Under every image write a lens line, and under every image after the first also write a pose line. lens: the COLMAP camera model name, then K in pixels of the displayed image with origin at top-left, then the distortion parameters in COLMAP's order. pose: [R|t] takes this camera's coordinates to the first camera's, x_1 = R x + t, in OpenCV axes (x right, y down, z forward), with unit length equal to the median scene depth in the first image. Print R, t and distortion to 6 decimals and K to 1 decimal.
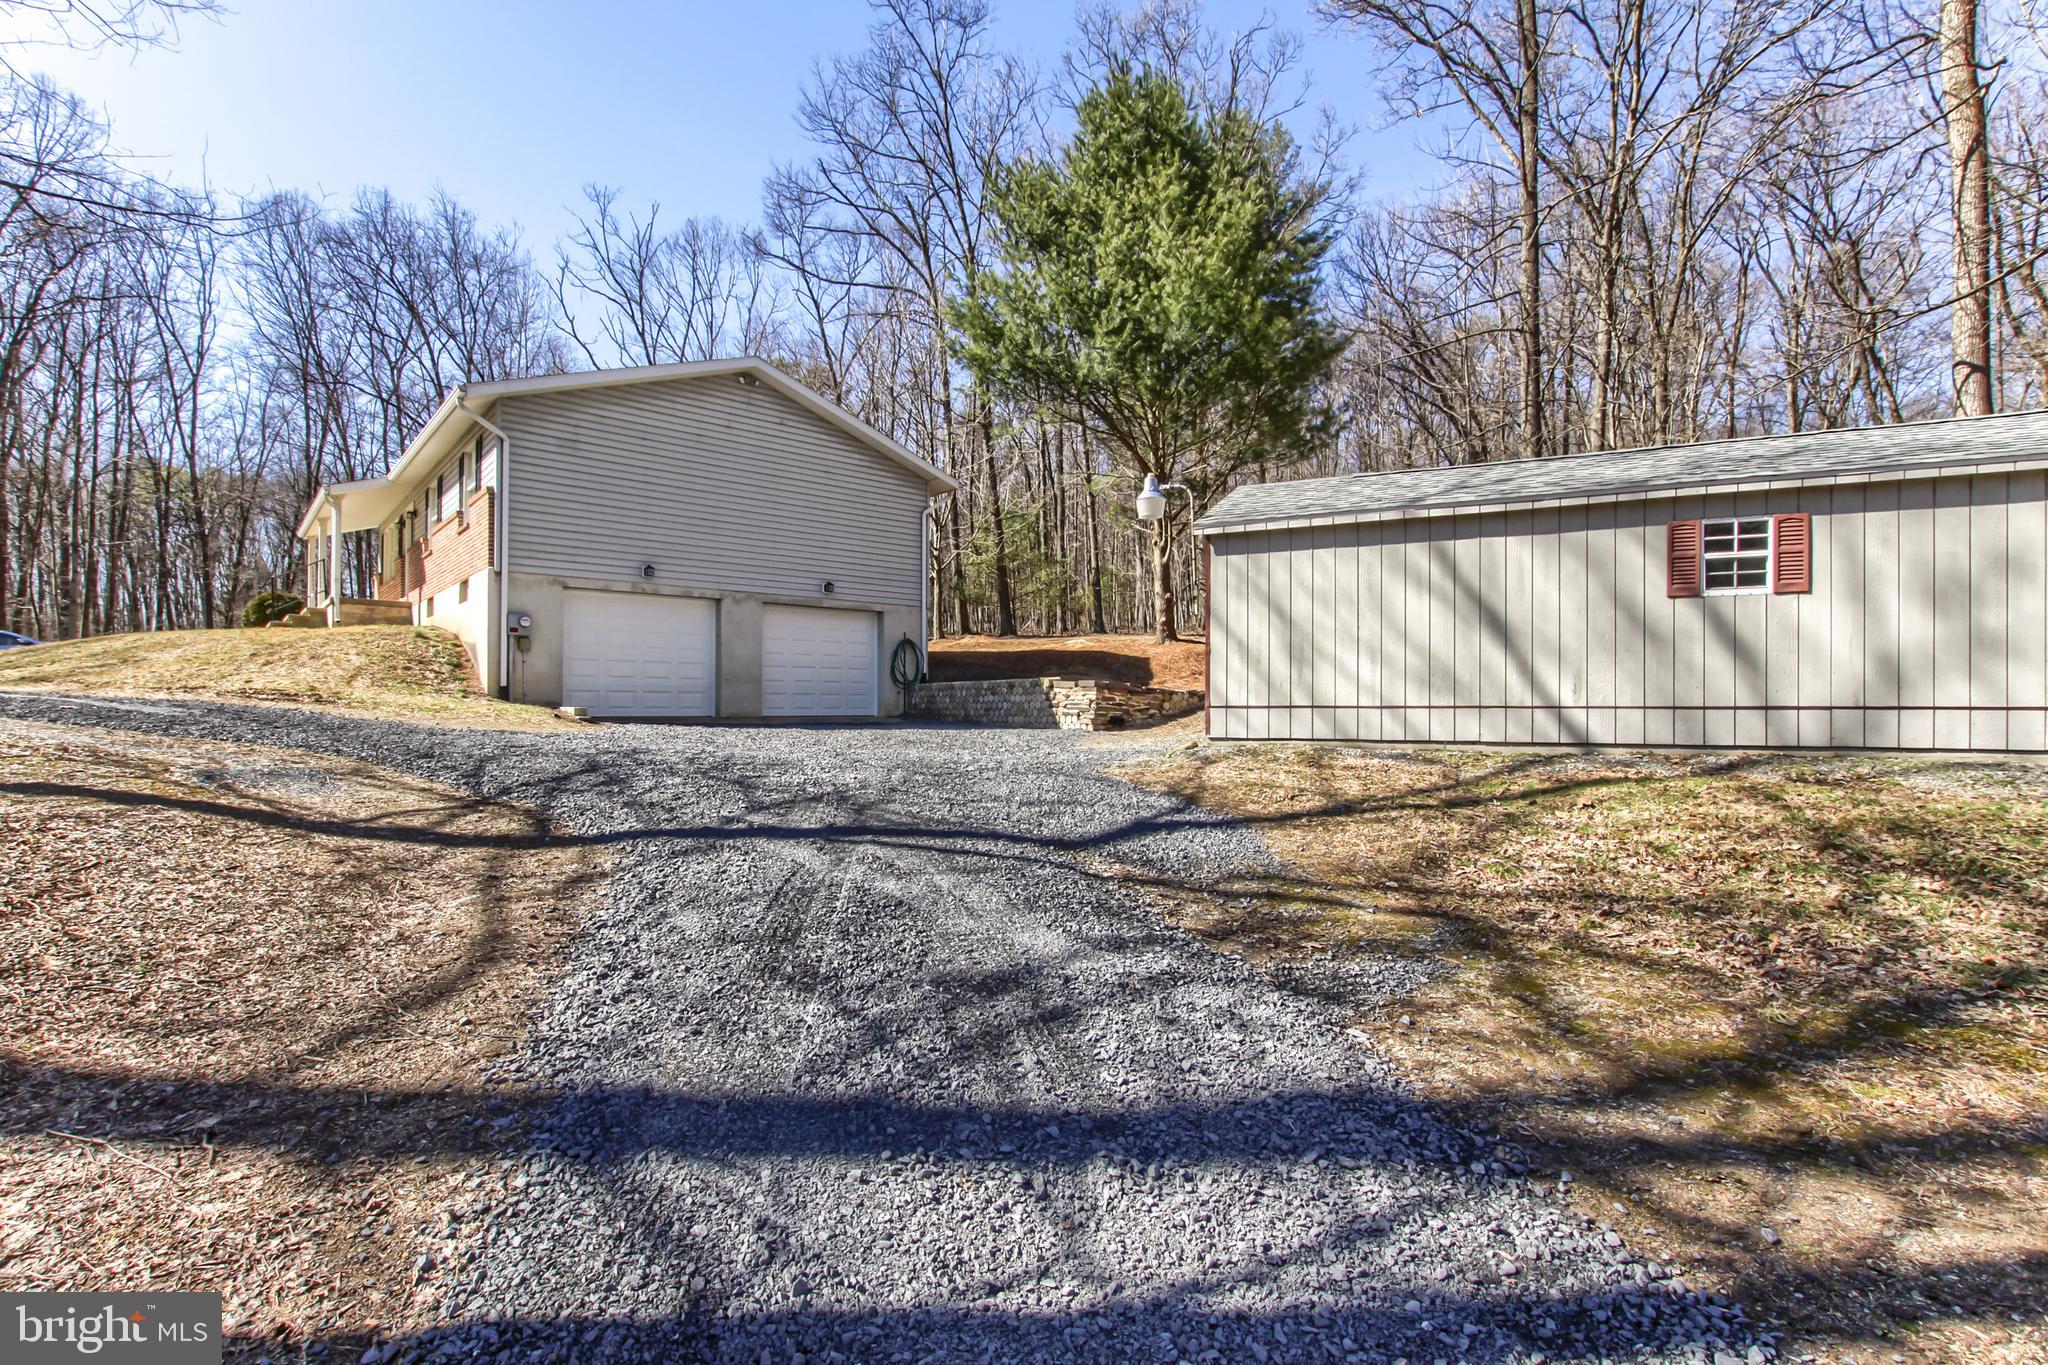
lens RADIAL K [[957.1, 0, 1022.7], [0, 957.1, 693.6], [0, 0, 1]] dist [-0.014127, 0.000023]
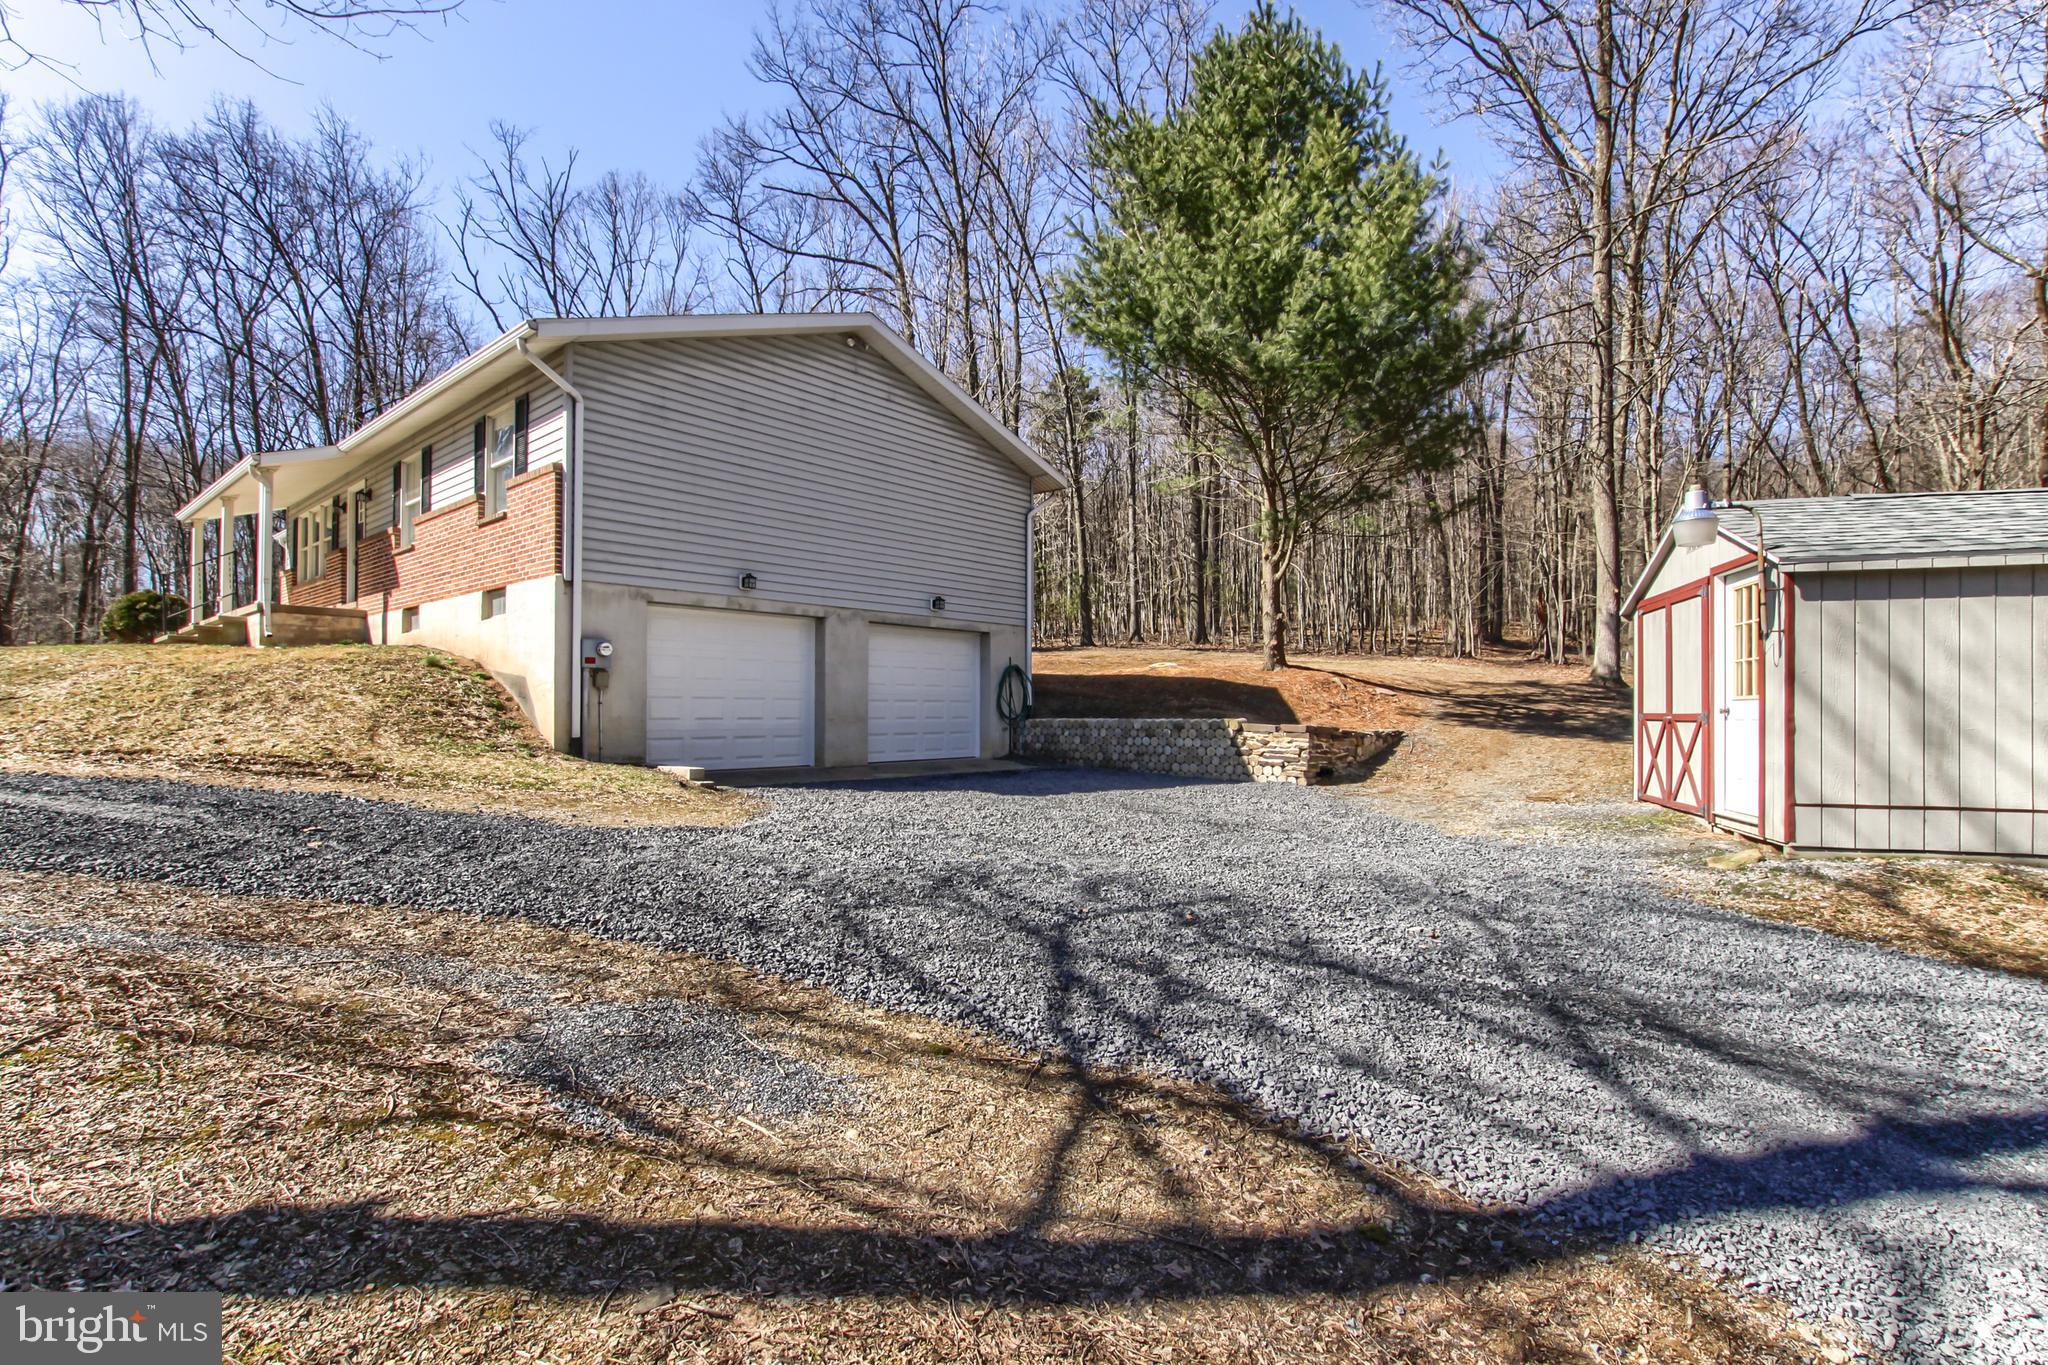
lens RADIAL K [[969.5, 0, 1047.3], [0, 969.5, 687.5], [0, 0, 1]] dist [-0.016045, 0.001548]
pose [[0.989023, 0.005960, 0.147643, -0.246653], [-0.004694, 0.999949, -0.008925, -0.034253], [-0.147689, 0.008134, 0.989000, 0.179005]]
